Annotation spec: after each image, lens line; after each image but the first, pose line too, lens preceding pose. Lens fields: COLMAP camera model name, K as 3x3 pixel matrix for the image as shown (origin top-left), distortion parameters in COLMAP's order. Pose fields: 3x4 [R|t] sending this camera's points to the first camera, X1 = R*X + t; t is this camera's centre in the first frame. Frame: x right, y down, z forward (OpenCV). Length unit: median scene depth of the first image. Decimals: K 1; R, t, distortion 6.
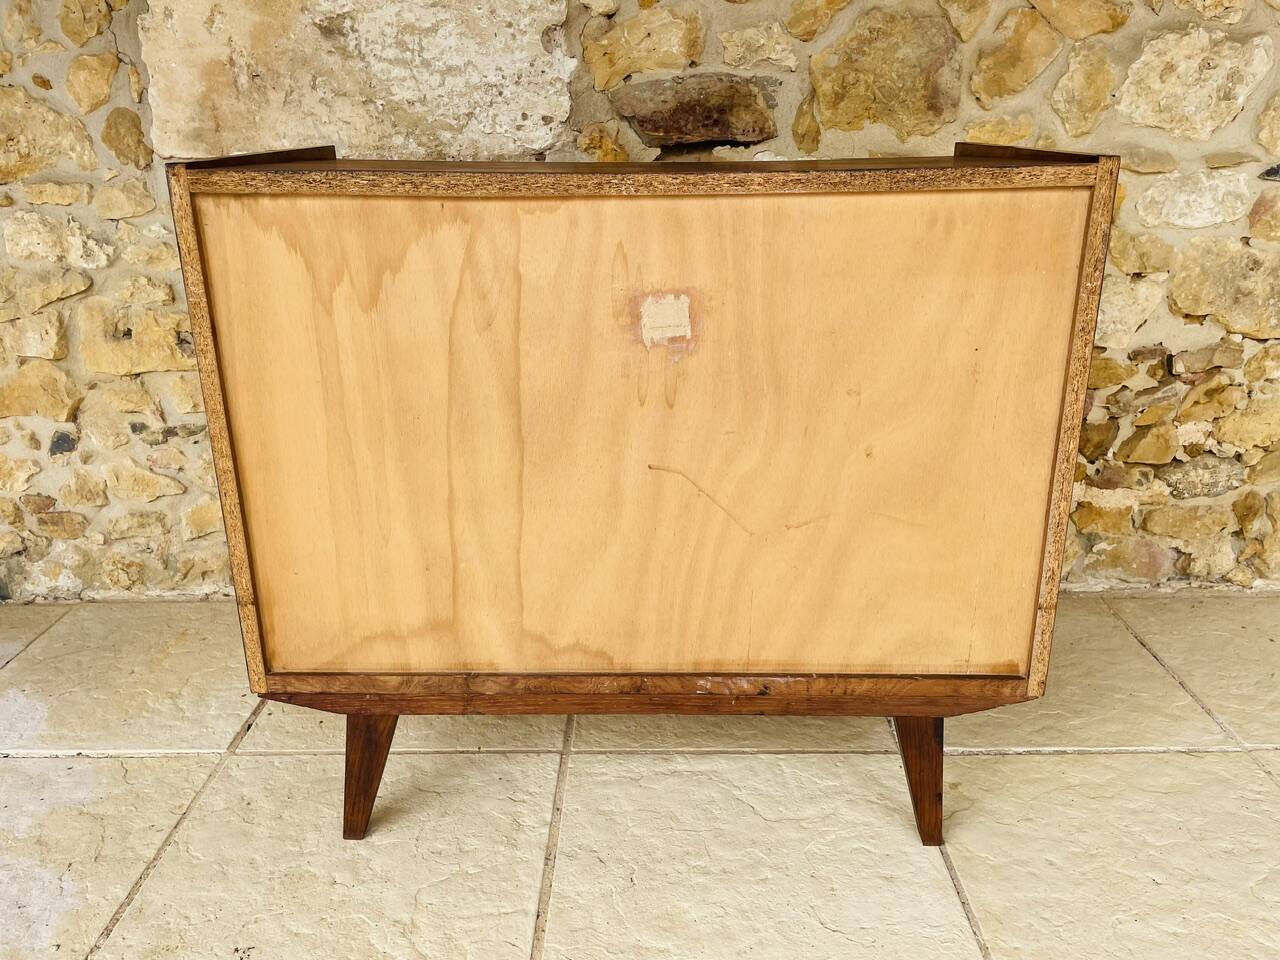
lens RADIAL K [[979.6, 0, 641.8], [0, 979.6, 475.2], [0, 0, 1]] dist [0.083263, -0.110723]
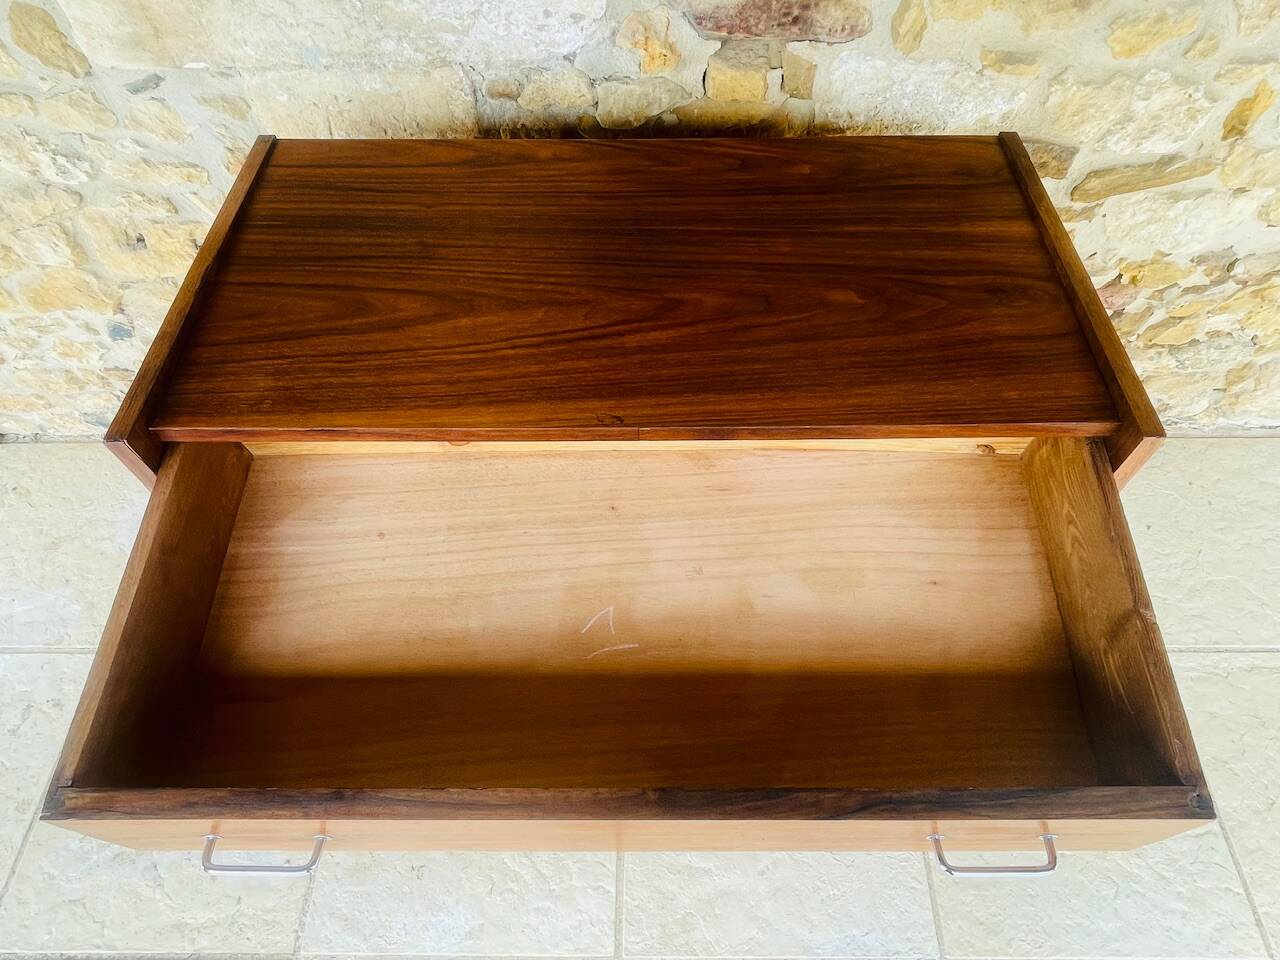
lens RADIAL K [[777.4, 0, 645.8], [0, 777.4, 485.4], [0, 0, 1]] dist [-0.023589, 0.016752]
pose [[0.999986, -0.004926, 0.001688, -0.044863], [0.002866, 0.791314, 0.611403, -0.437849], [-0.004348, -0.611390, 0.791317, 0.300672]]
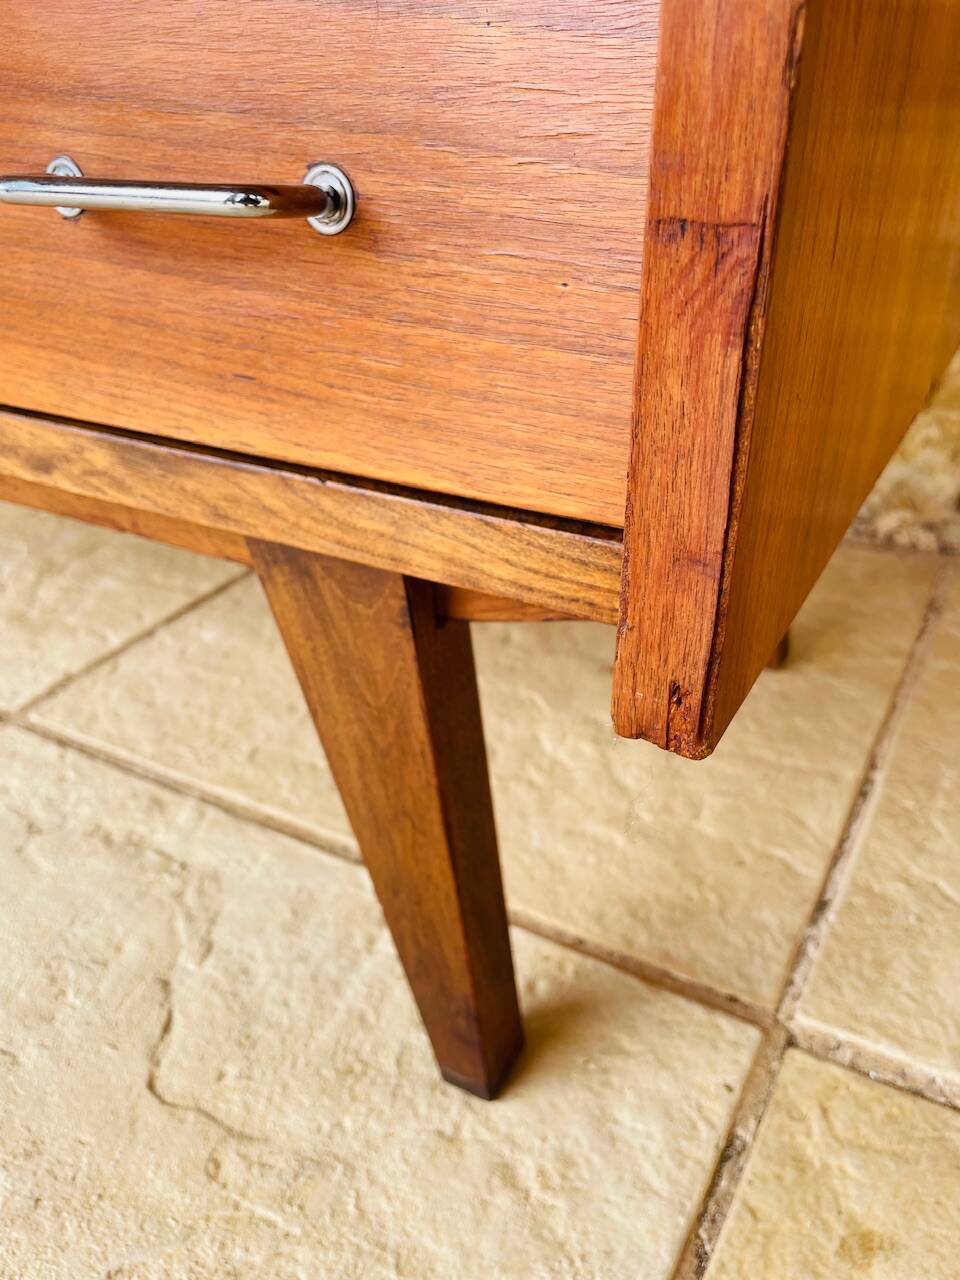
lens RADIAL K [[997.5, 0, 482.6], [0, 997.5, 640.1], [0, 0, 1]] dist [0.072940, -0.125066]
pose [[0.873604, 0.237078, -0.424983, 0.250944], [-0.143137, 0.959856, 0.241223, 0.097166], [0.465111, -0.149902, 0.872469, 0.627421]]
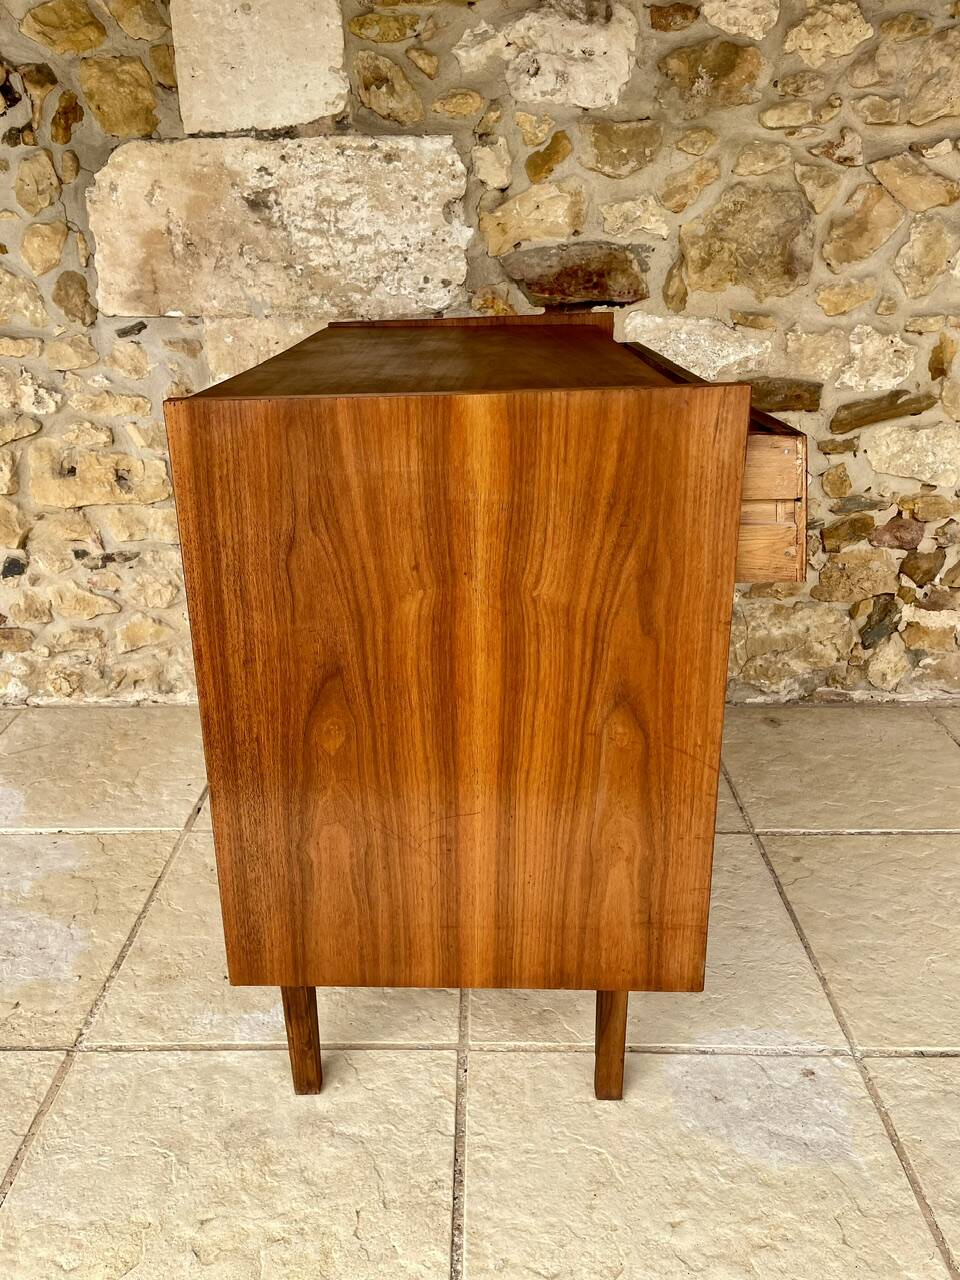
lens RADIAL K [[980.6, 0, 465.3], [0, 980.6, 646.0], [0, 0, 1]] dist [0.080446, -0.107305]
pose [[0.999987, 0.003126, -0.004040, -0.067730], [-0.002904, 0.998545, 0.053853, -0.005796], [0.004203, -0.053841, 0.998541, -0.151581]]
